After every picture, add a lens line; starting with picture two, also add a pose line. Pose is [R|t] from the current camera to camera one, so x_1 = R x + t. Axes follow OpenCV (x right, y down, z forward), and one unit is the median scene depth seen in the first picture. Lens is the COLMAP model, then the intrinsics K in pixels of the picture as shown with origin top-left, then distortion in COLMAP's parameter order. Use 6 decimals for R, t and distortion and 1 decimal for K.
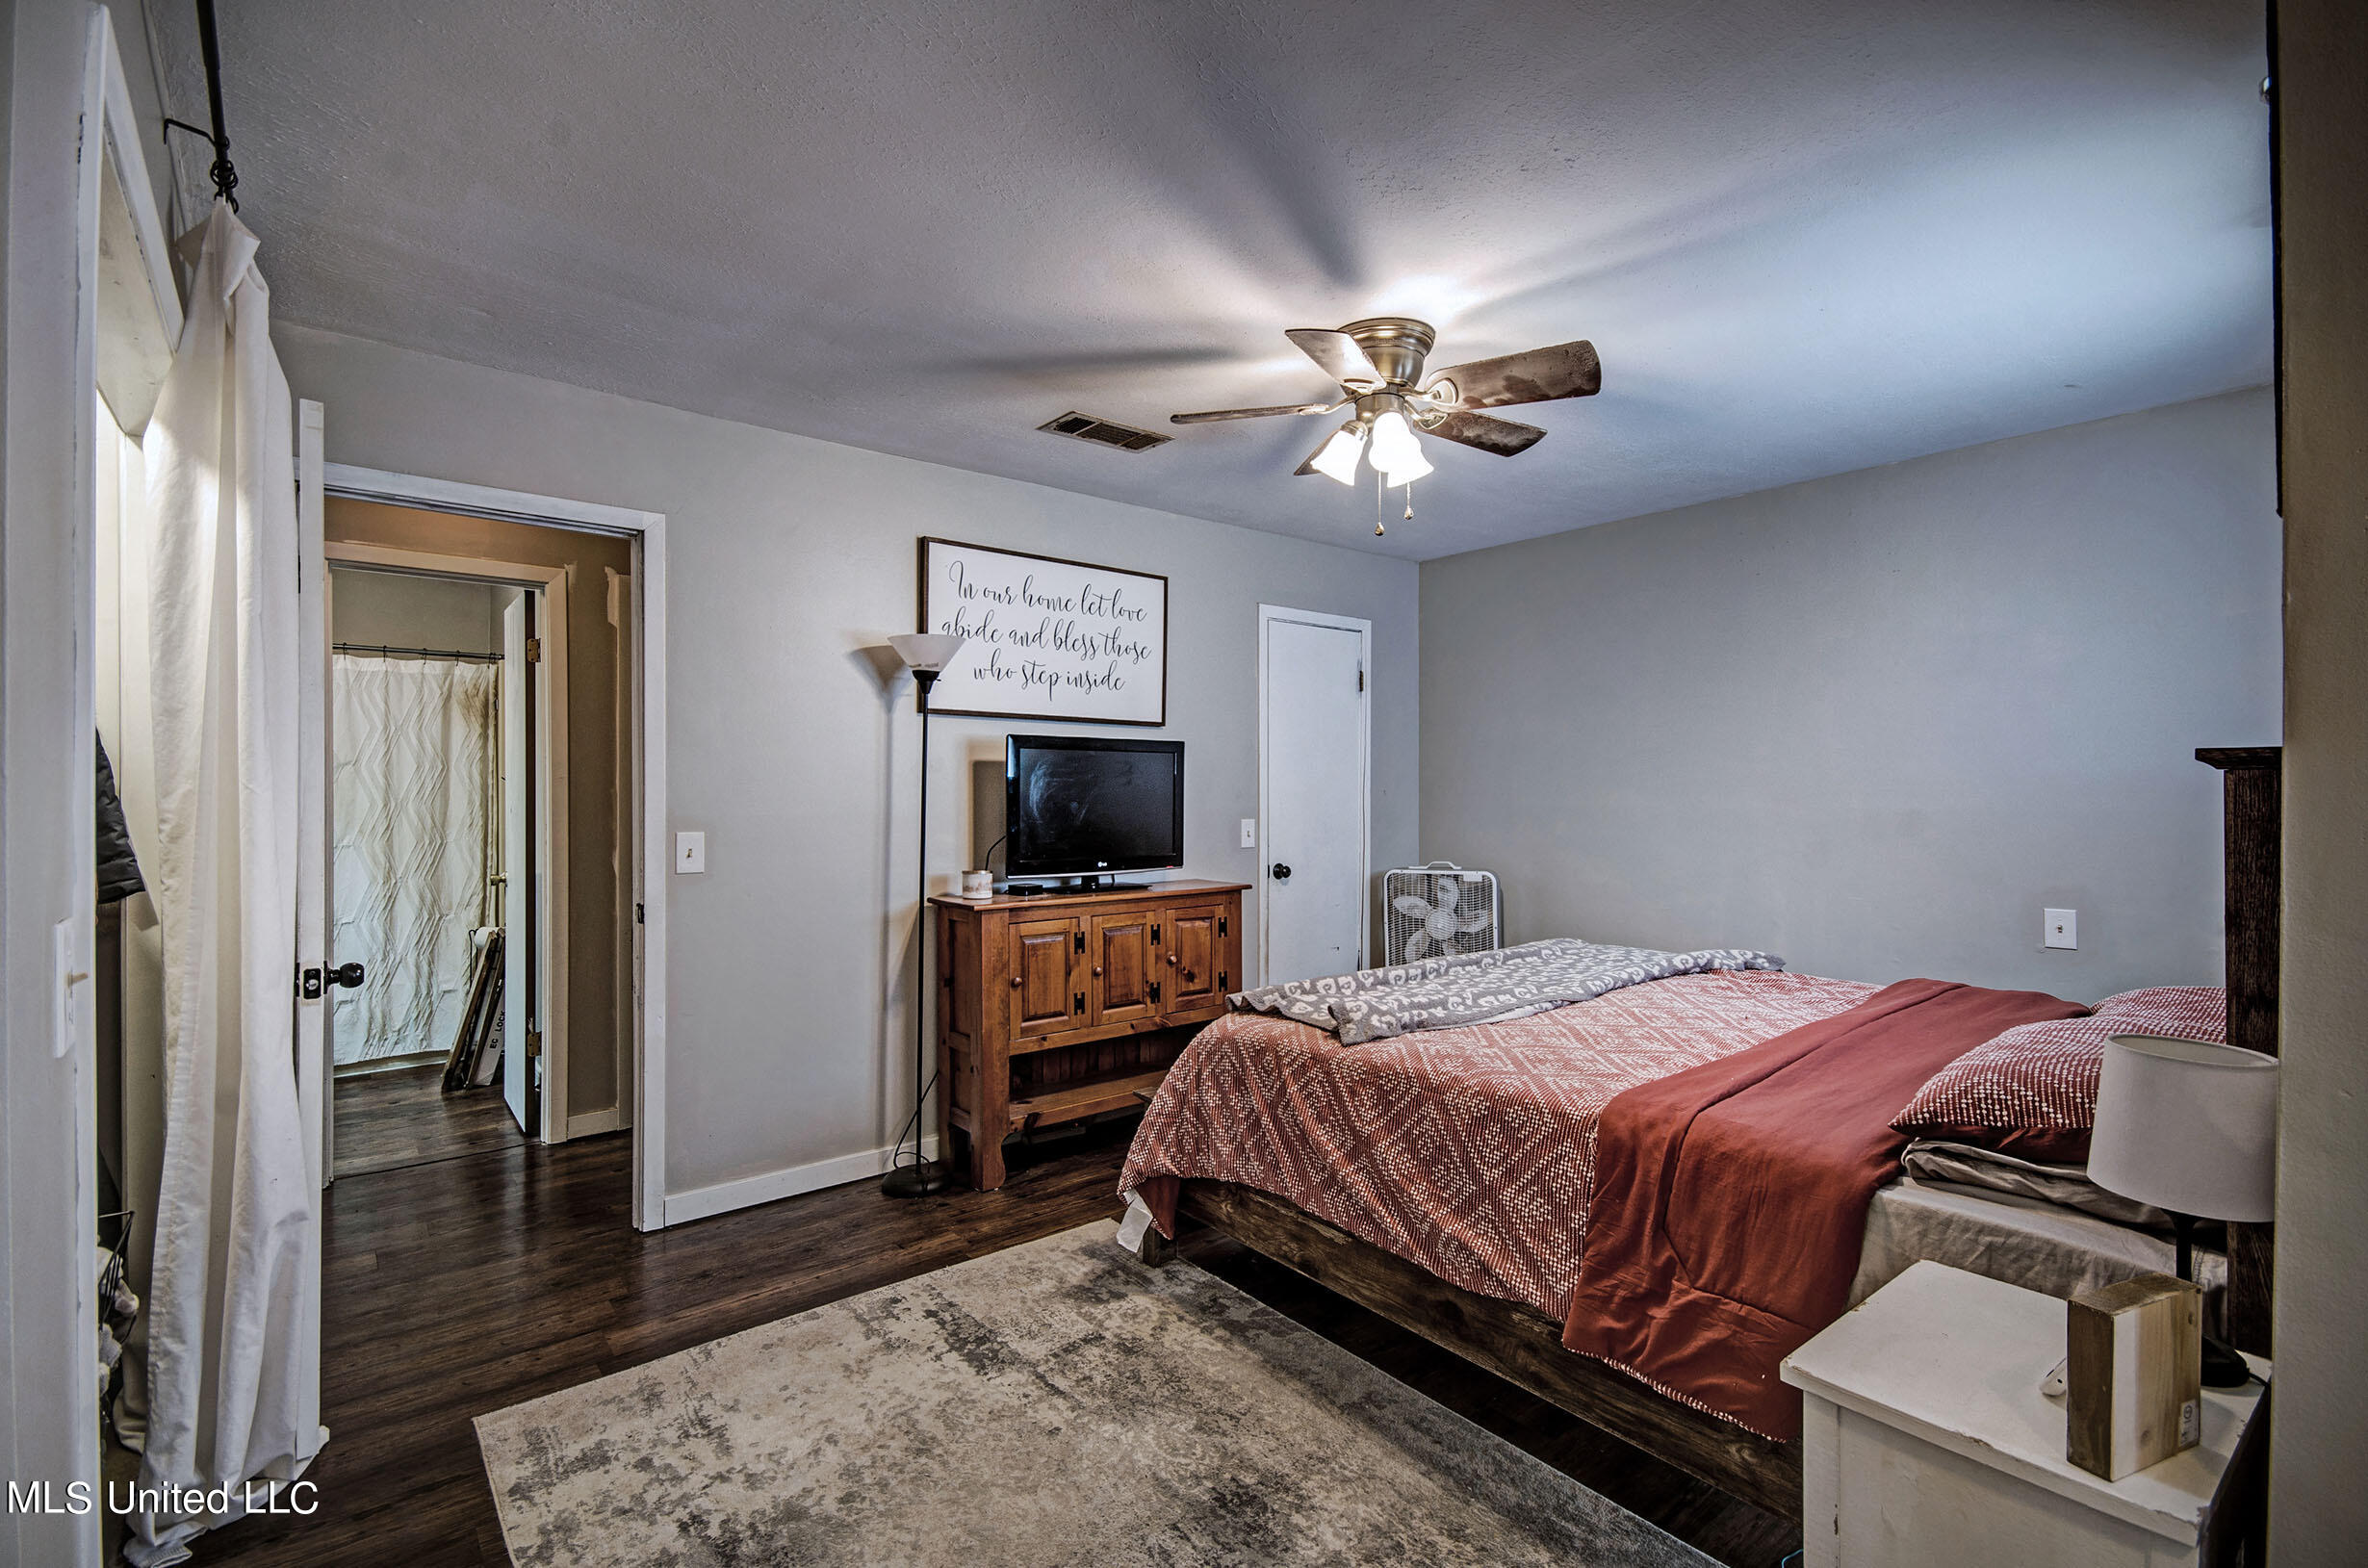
lens RADIAL K [[1065.7, 0, 1175.6], [0, 1065.7, 787.1], [0, 0, 1]] dist [0.000061, -0.000329]
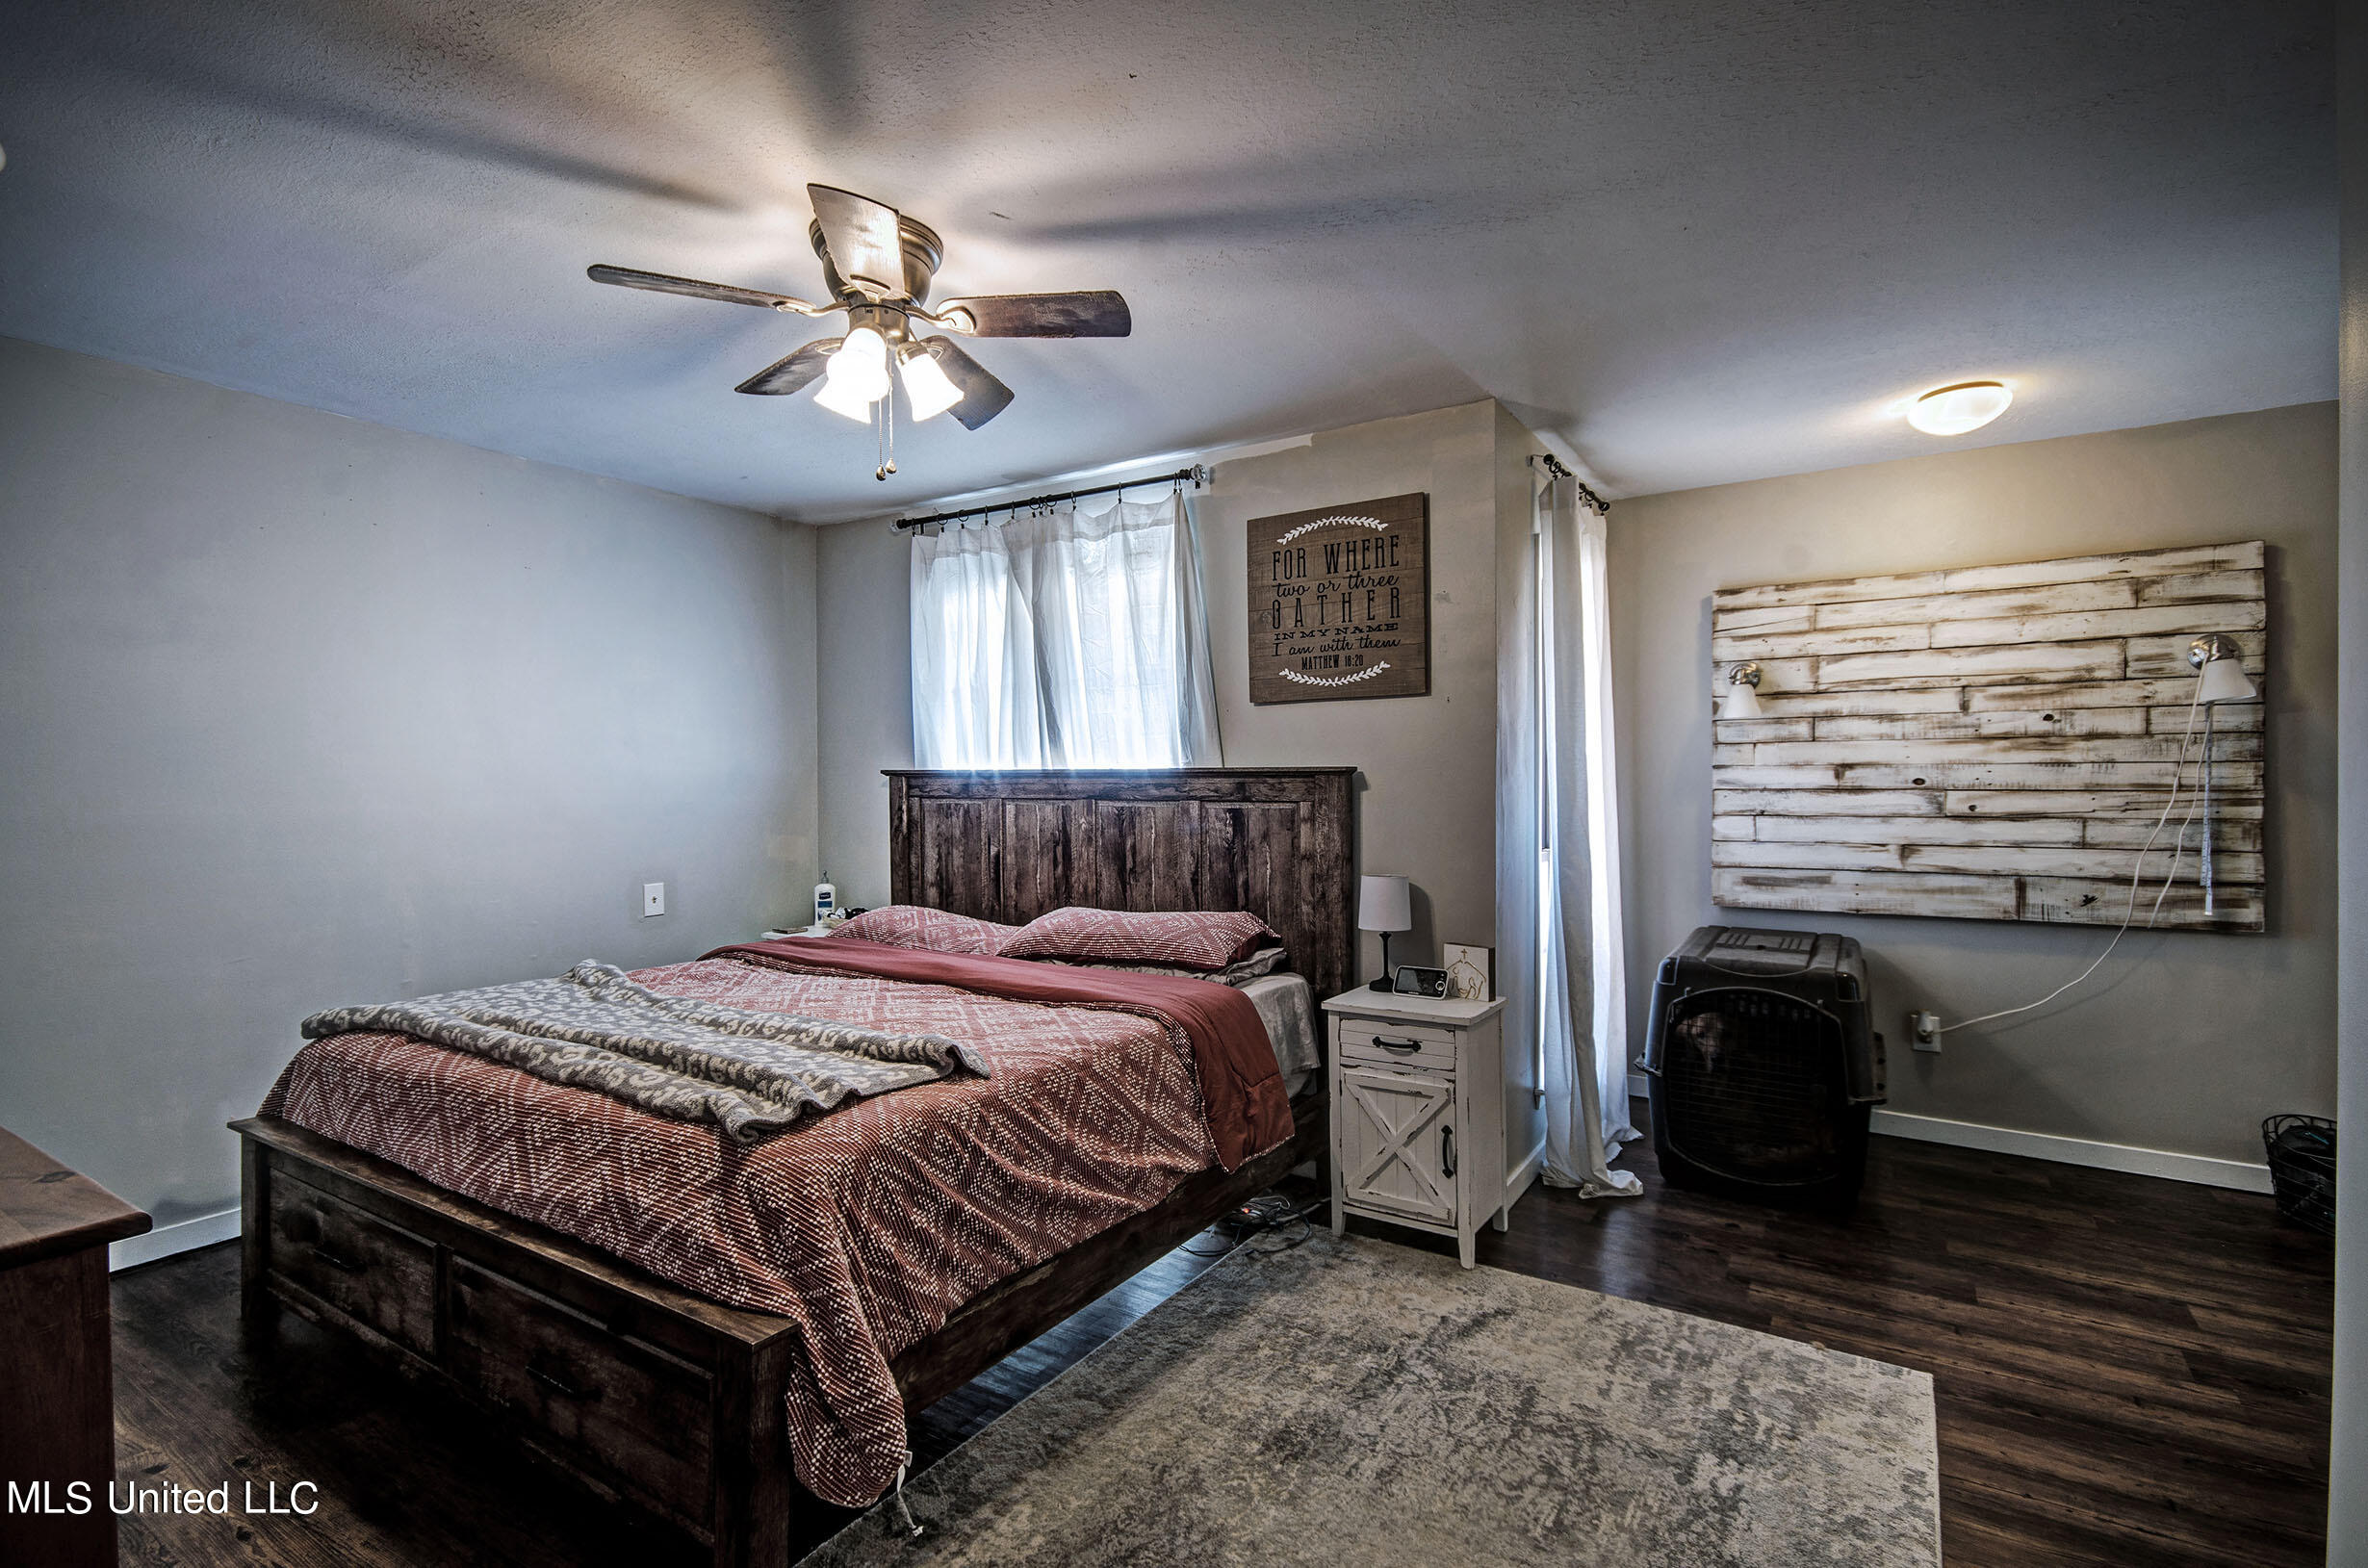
lens RADIAL K [[1077.0, 0, 1178.0], [0, 1077.0, 782.8], [0, 0, 1]] dist [0.001283, 0.000085]
pose [[-0.313572, 0.000140, 0.949565, -0.782747], [0.001437, 0.999999, 0.000327, -0.000031], [-0.949563, 0.001467, -0.313571, 1.207050]]
